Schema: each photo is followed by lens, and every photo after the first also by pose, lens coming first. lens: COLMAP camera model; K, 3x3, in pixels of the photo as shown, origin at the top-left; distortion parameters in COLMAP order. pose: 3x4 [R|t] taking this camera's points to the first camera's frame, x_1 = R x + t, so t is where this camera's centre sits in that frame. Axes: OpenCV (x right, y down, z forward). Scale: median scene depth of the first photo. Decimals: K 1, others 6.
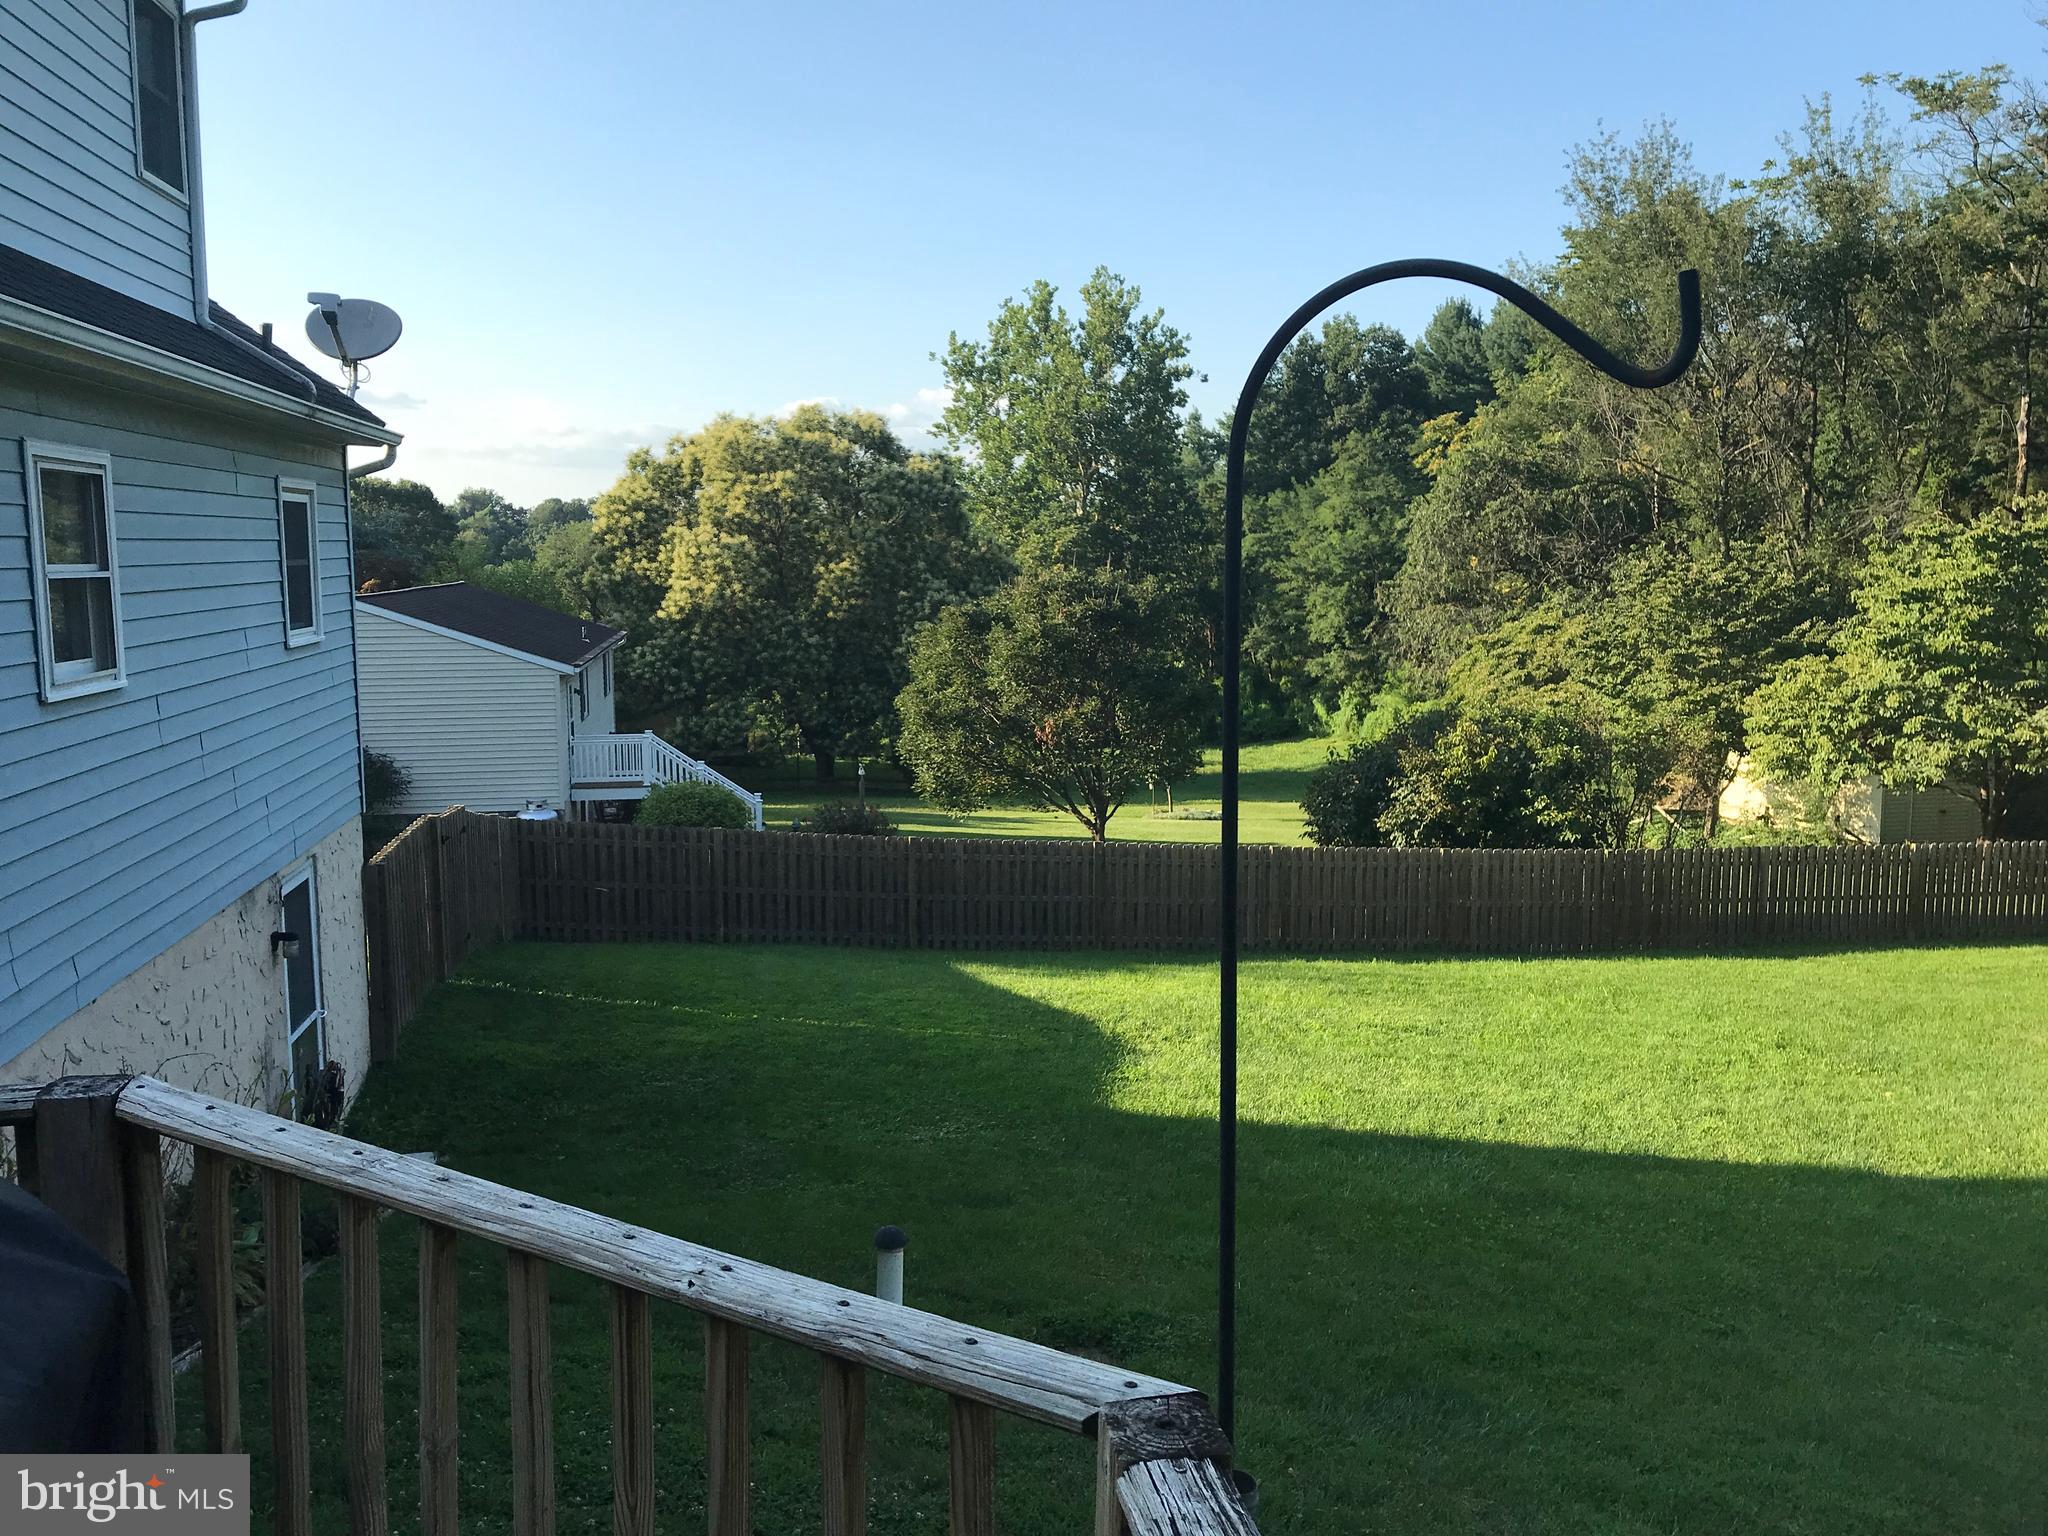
lens RADIAL K [[1673.3, 0, 1010.4], [0, 1673.3, 778.1], [0, 0, 1]] dist [0.048482, -0.049309]
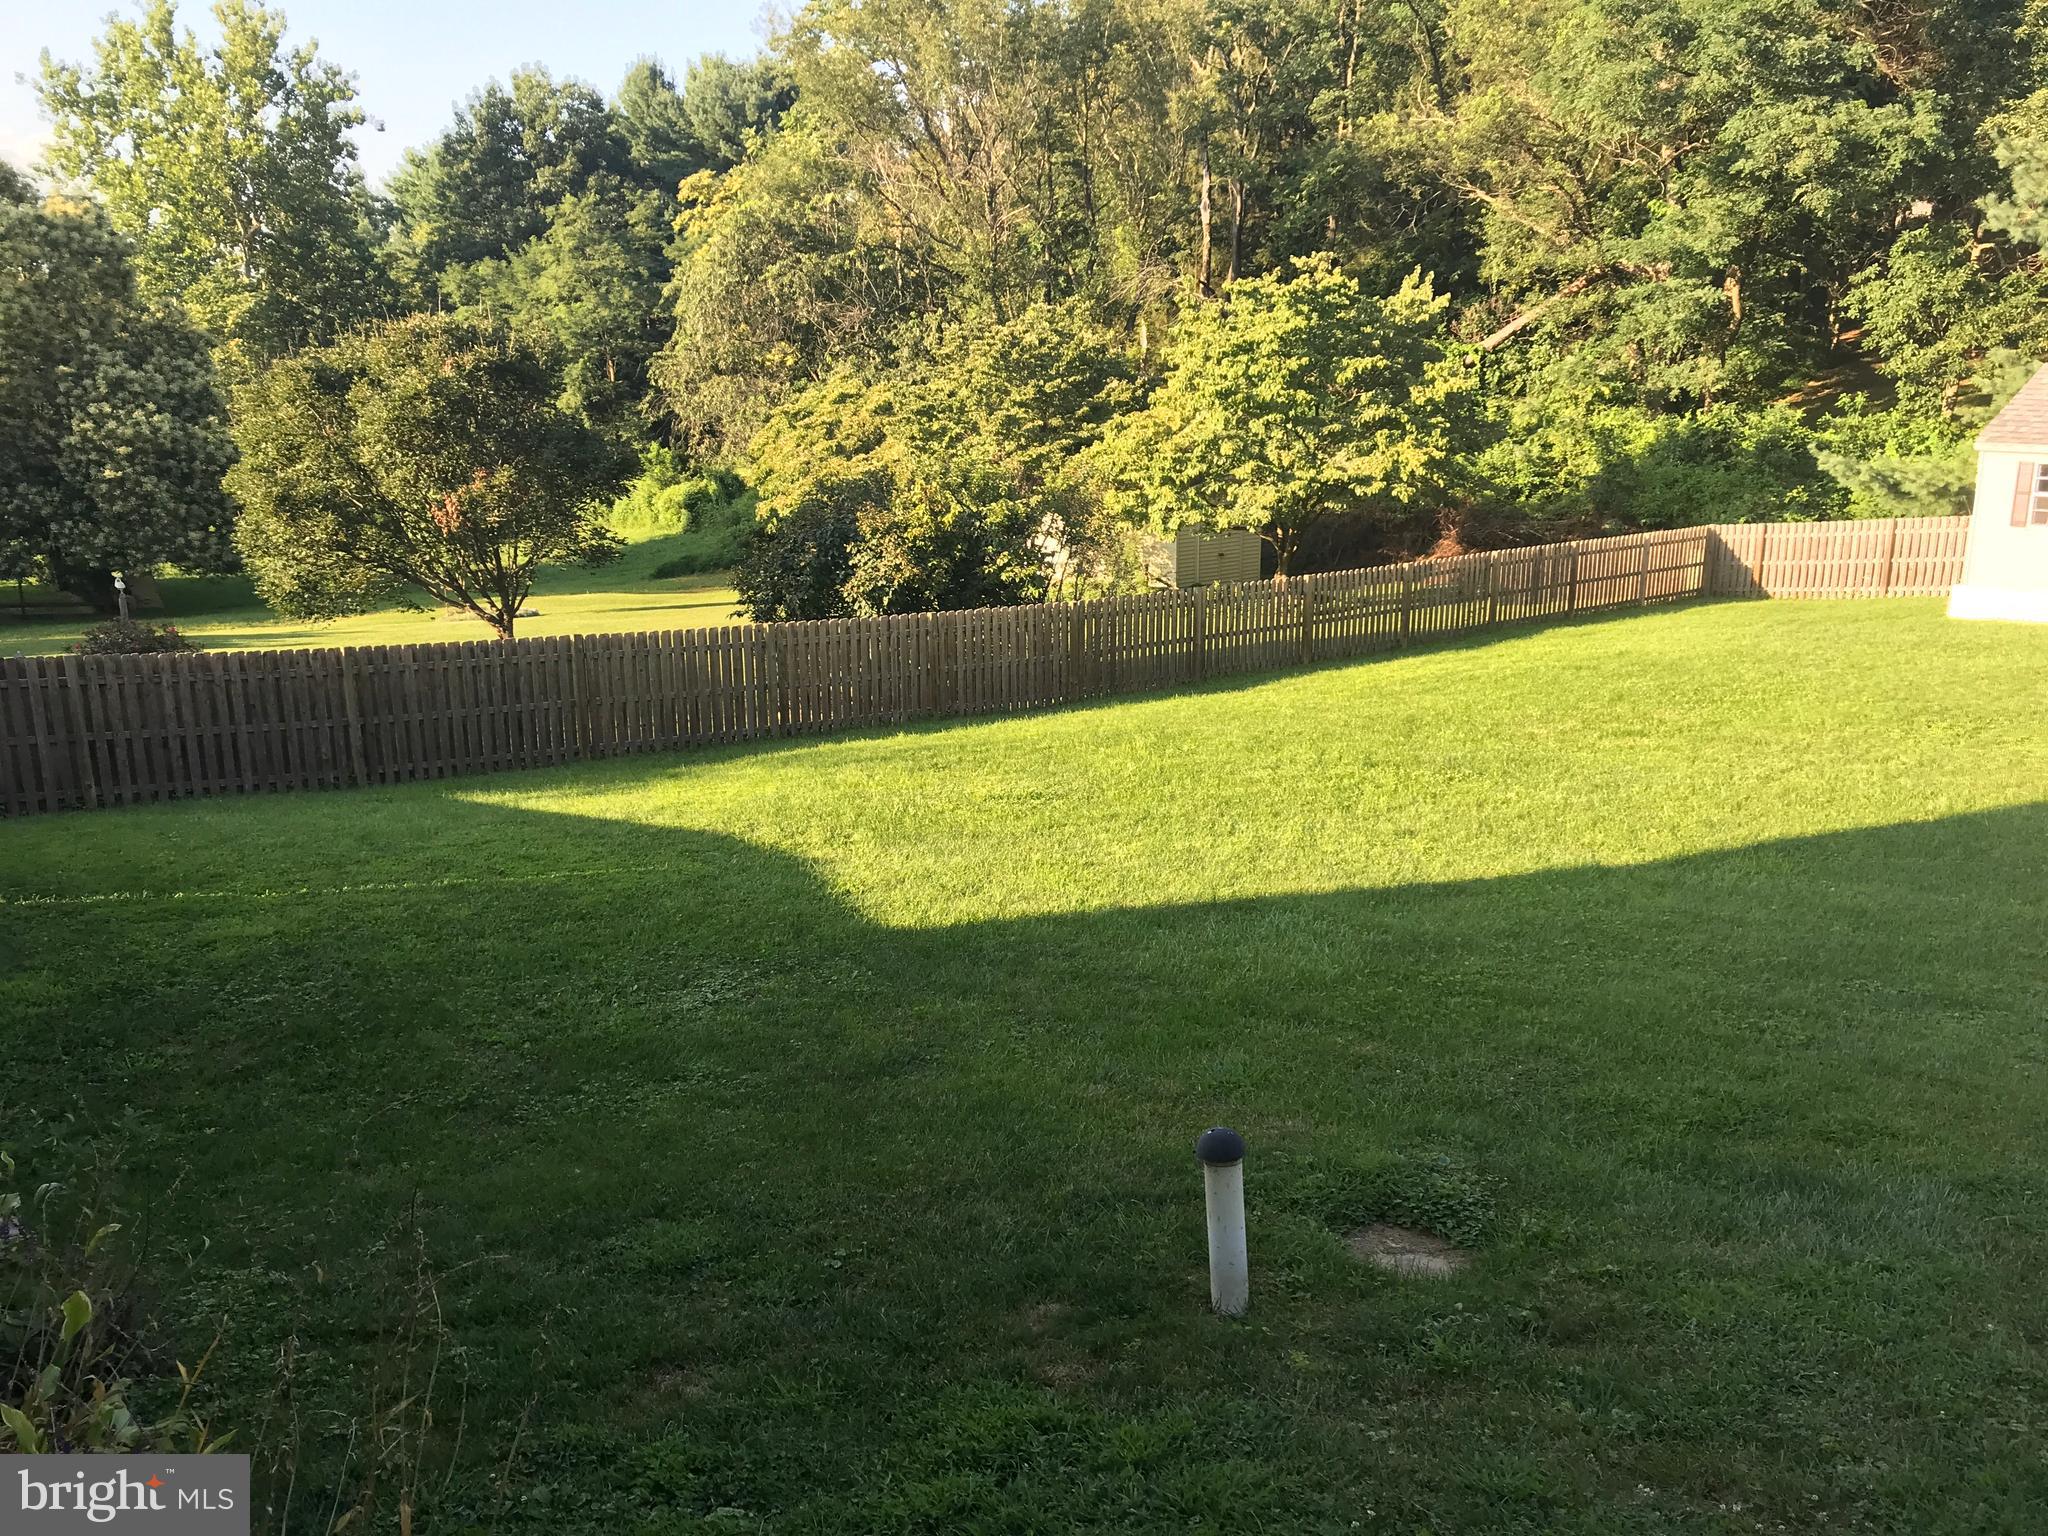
lens RADIAL K [[1673.3, 0, 1016.0], [0, 1673.3, 757.5], [0, 0, 1]] dist [0.048482, -0.049309]
pose [[0.883881, -0.116239, 0.453037, -0.102398], [0.066075, 0.989944, 0.125084, 0.006377], [-0.463020, -0.080625, 0.882673, 0.104952]]
